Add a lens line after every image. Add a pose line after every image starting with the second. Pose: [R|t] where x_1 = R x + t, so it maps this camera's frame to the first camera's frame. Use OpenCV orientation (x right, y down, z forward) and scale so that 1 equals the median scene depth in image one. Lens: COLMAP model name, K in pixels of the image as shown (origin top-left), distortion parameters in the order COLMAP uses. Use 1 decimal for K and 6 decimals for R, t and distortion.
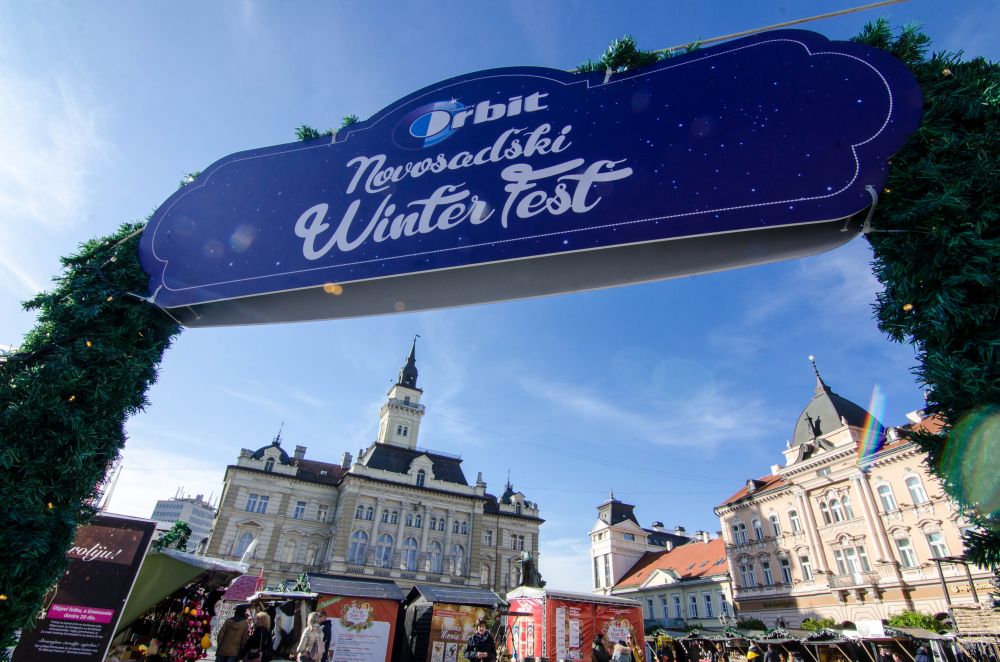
lens RADIAL K [[474.2, 0, 500.0], [0, 474.2, 331.0], [0, 0, 1]] dist [-0.001903, -0.011255]
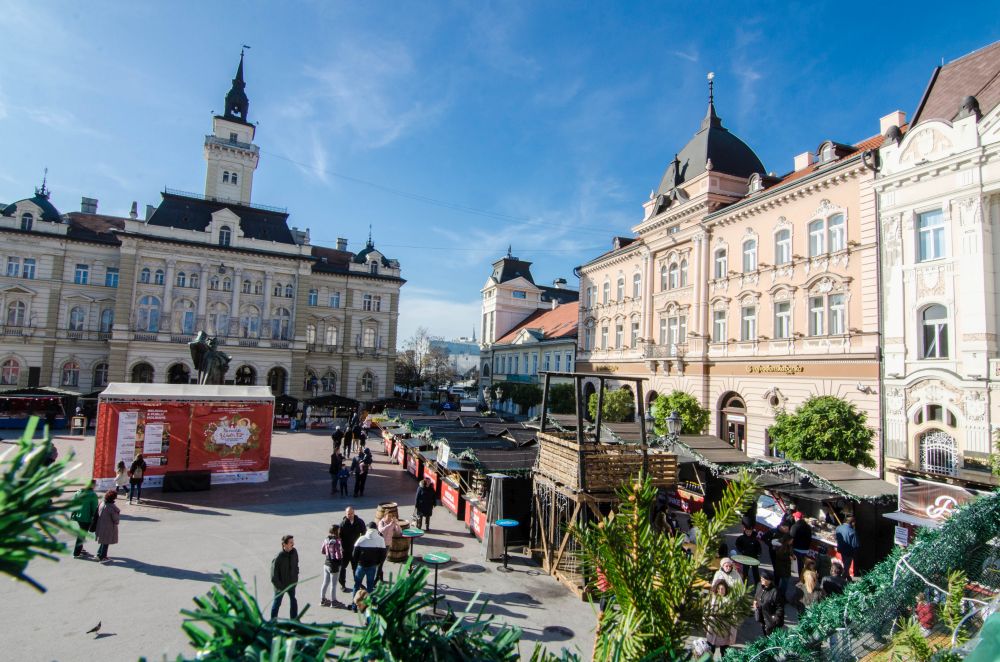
lens RADIAL K [[506.1, 0, 500.0], [0, 506.1, 331.0], [0, 0, 1]] dist [-0.023491, -0.000441]
pose [[0.999479, -0.007033, 0.031515, 0.301307], [-0.008937, 0.877619, 0.479276, 0.033366], [-0.031029, -0.479308, 0.877098, 0.143778]]
